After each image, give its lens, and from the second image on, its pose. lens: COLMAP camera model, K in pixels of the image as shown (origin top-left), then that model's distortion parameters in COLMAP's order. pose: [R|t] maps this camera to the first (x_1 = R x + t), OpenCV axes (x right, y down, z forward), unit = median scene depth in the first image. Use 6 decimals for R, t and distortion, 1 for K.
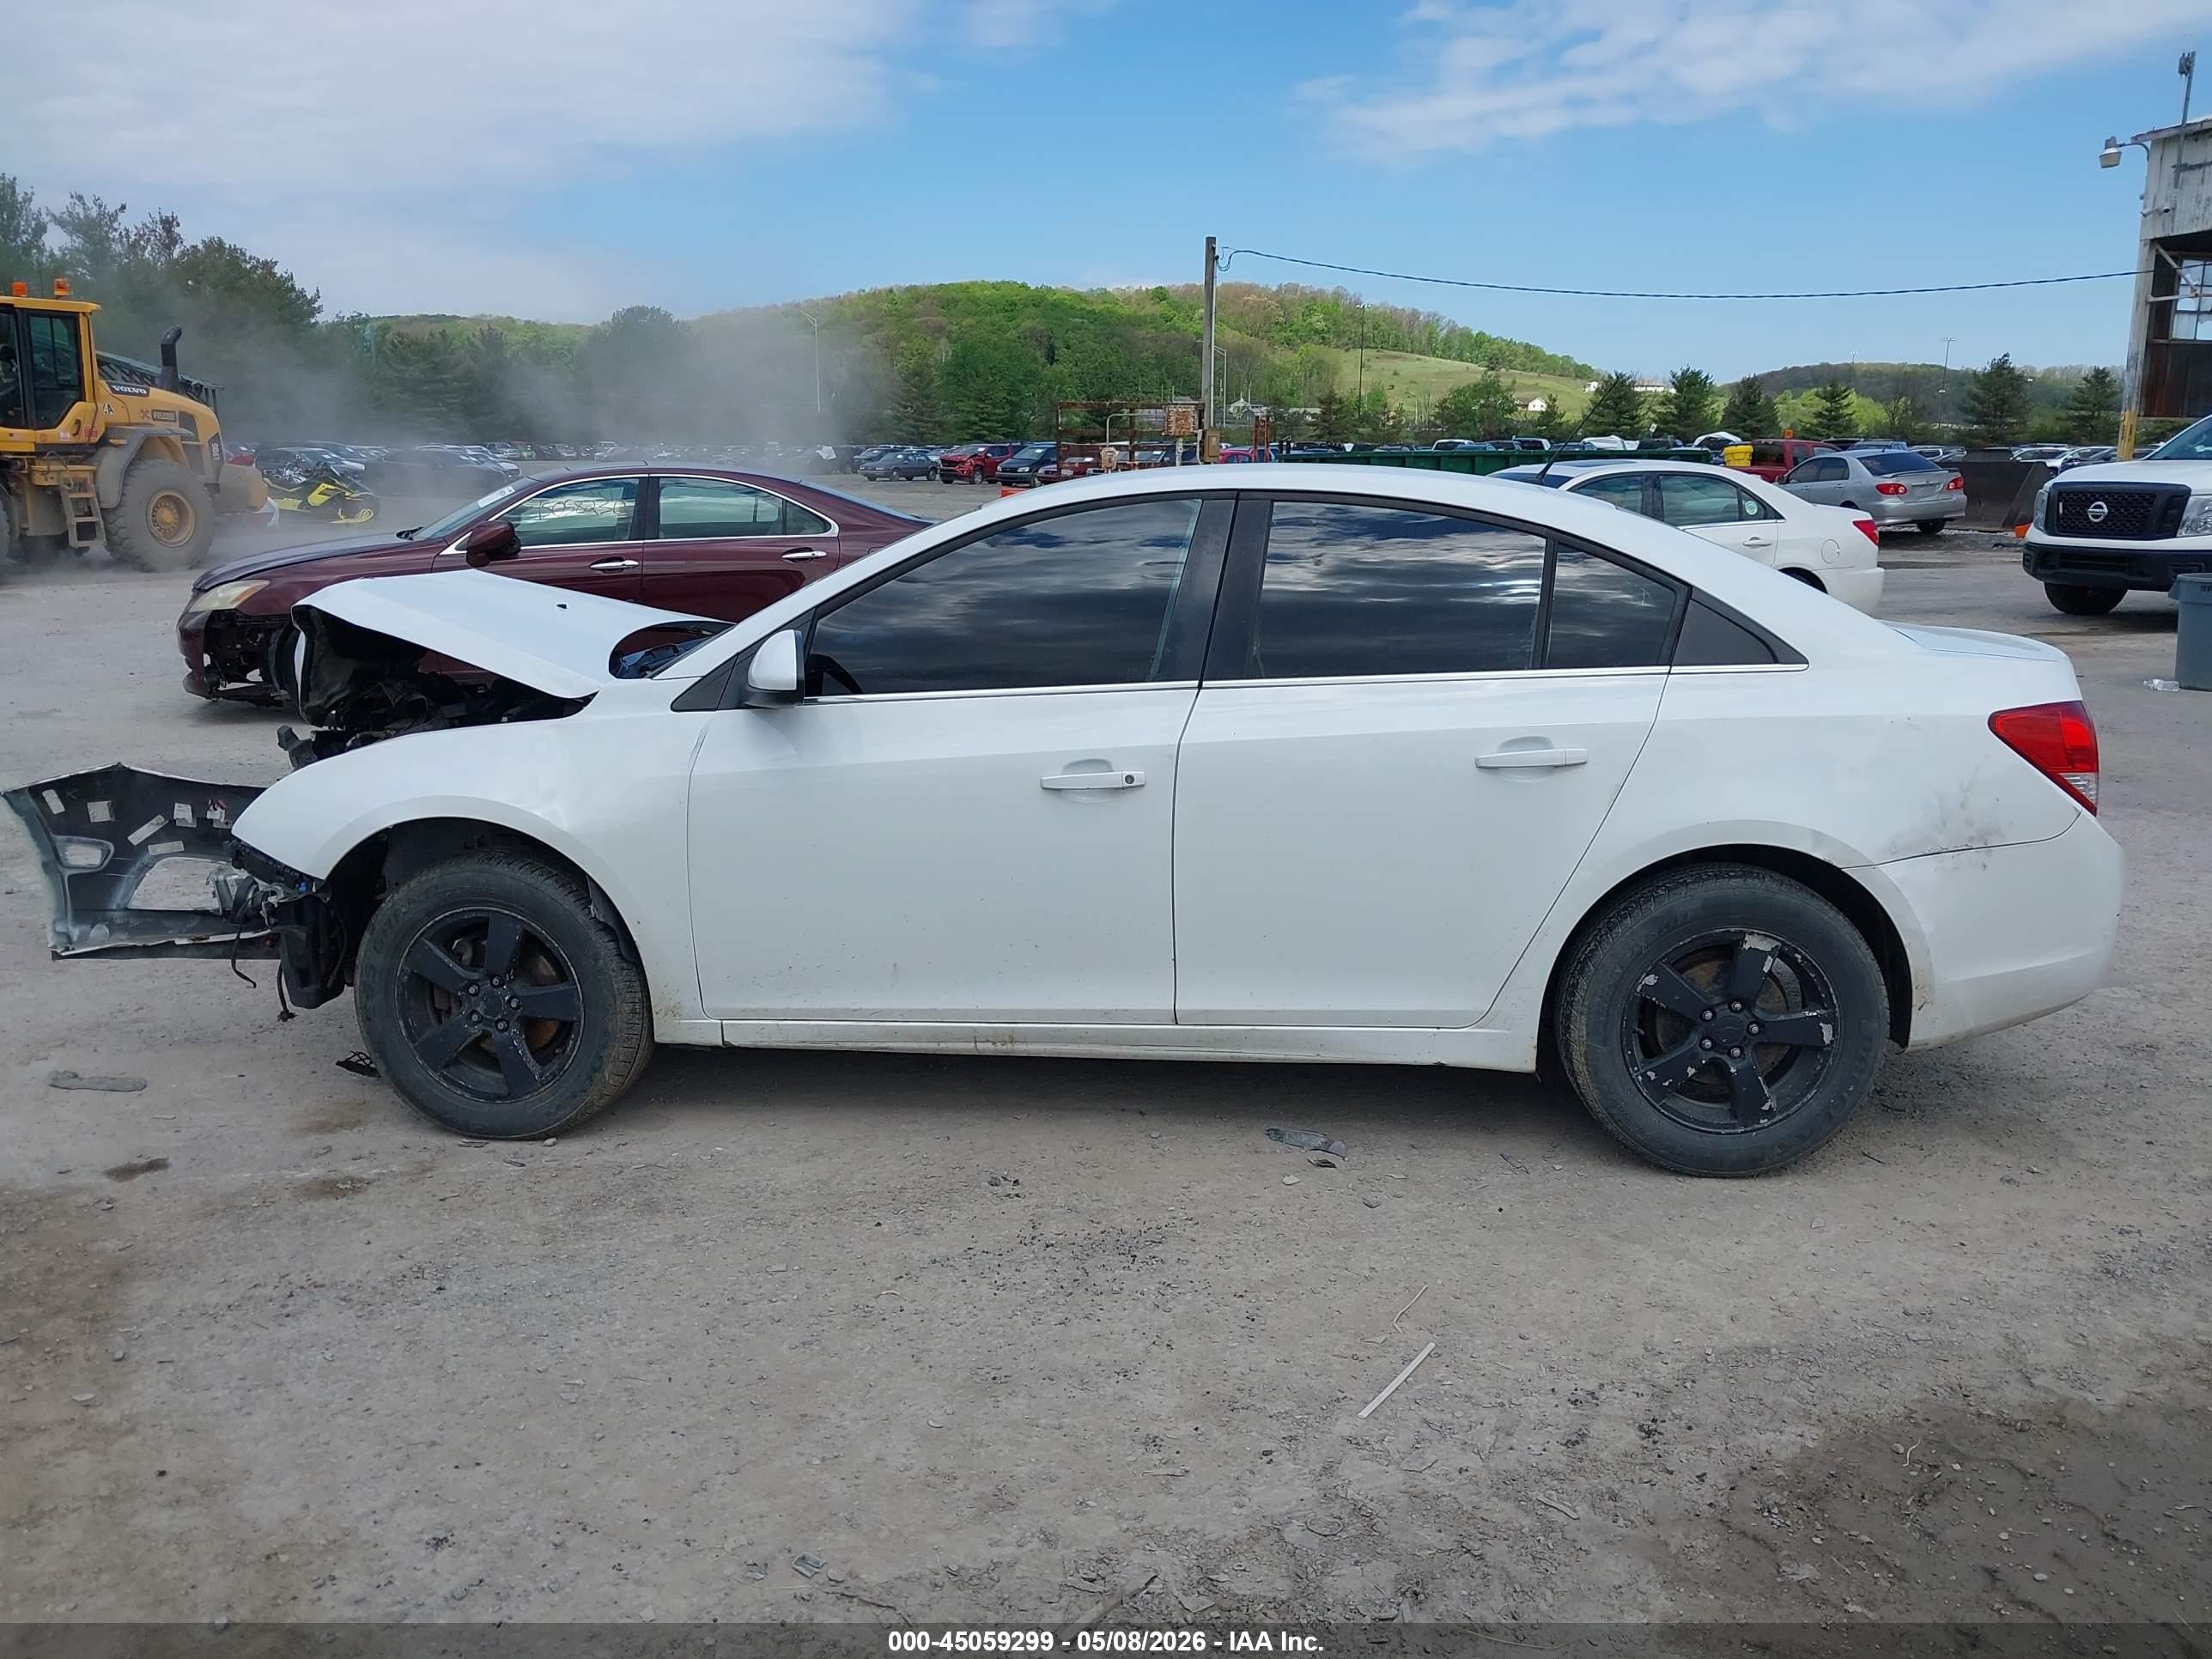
lens RADIAL K [[1775.5, 0, 1116.3], [0, 1775.5, 845.6], [0, 0, 1]] dist [-0.005023, 0.008630]
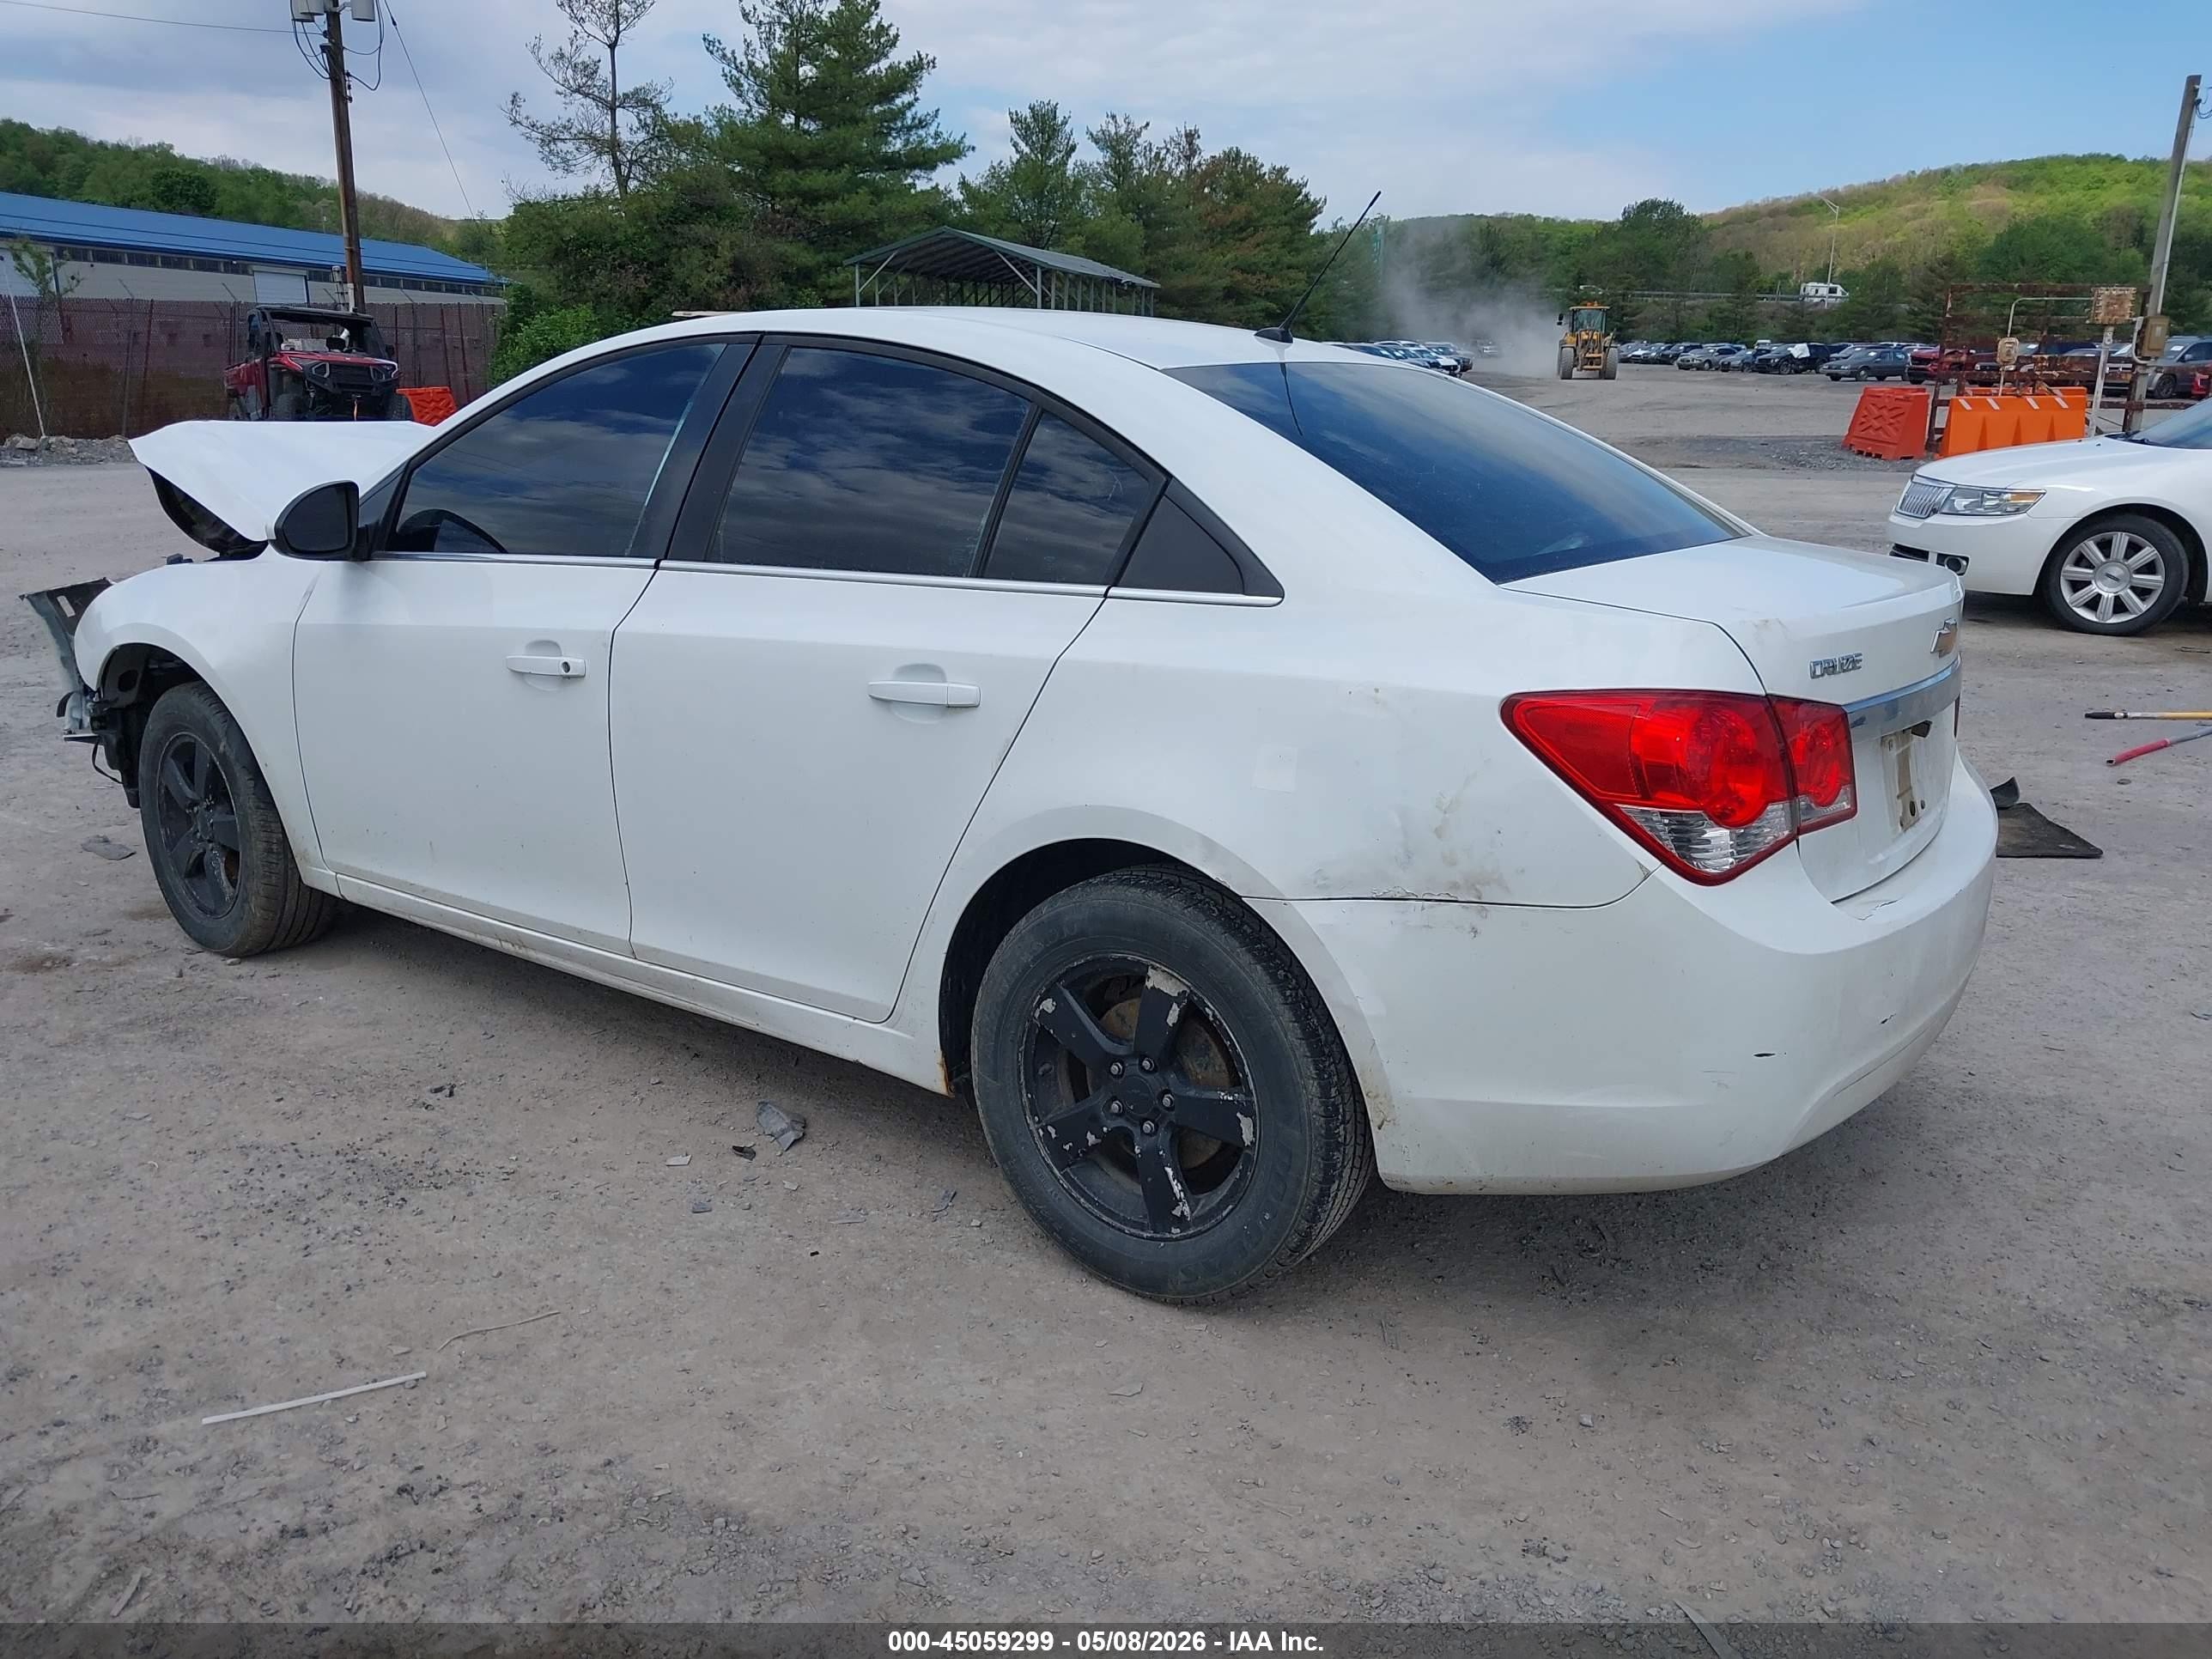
lens RADIAL K [[1775.5, 0, 1108.5], [0, 1775.5, 809.3], [0, 0, 1]] dist [-0.005023, 0.008630]
pose [[0.858062, 0.135825, -0.495259, 0.673971], [-0.118204, 0.990732, 0.066913, -0.058339], [0.499757, 0.001126, 0.866165, 0.364518]]
